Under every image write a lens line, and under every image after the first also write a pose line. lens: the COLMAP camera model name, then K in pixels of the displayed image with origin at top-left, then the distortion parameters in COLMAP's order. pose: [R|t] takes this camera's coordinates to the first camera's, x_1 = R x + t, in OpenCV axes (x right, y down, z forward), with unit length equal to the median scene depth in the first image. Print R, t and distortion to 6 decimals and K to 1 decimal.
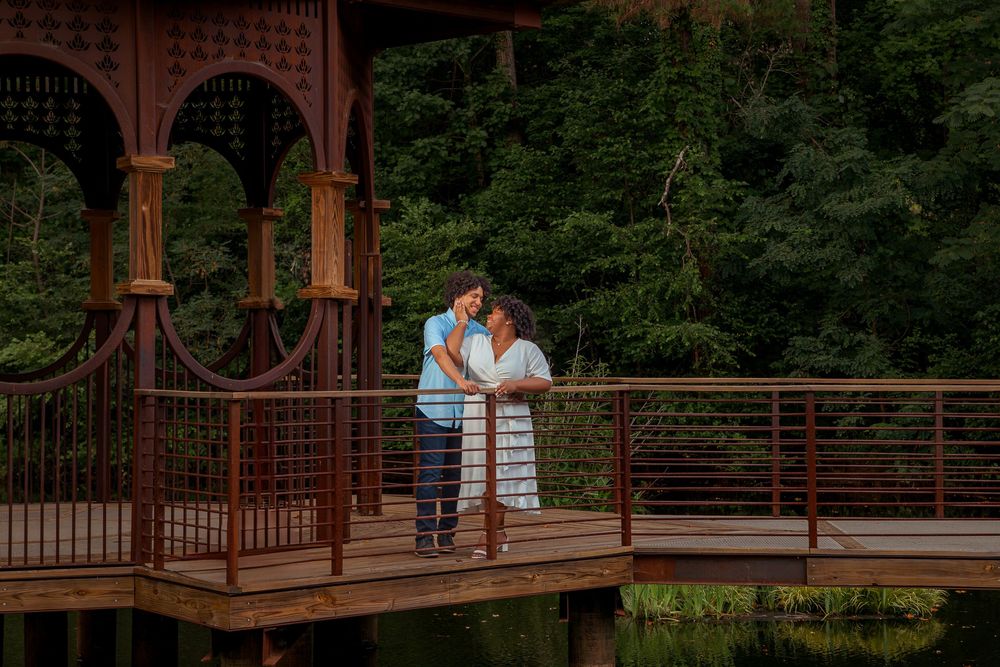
lens RADIAL K [[2072.9, 0, 500.0], [0, 2072.9, 335.5], [0, 0, 1]] dist [0.432640, 0.000000]
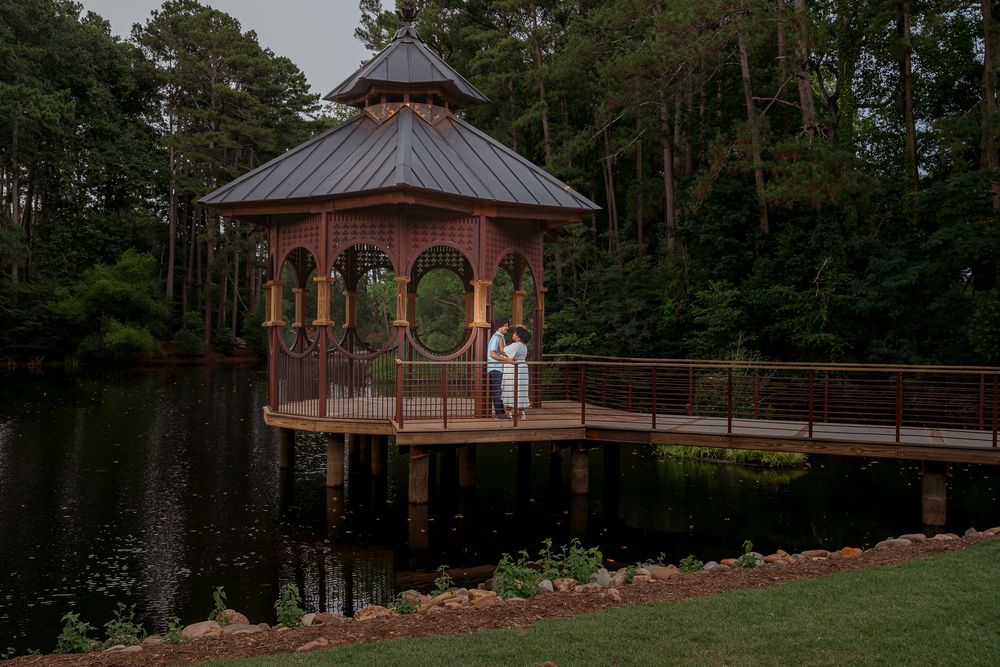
lens RADIAL K [[831.2, 0, 499.6], [0, 831.2, 330.6], [0, 0, 1]] dist [-0.016522, -0.002653]
pose [[0.924083, 0.010497, -0.382048, 0.263284], [-0.011878, 0.999929, -0.001256, -0.008940], [0.382008, 0.005699, 0.924141, 0.011306]]
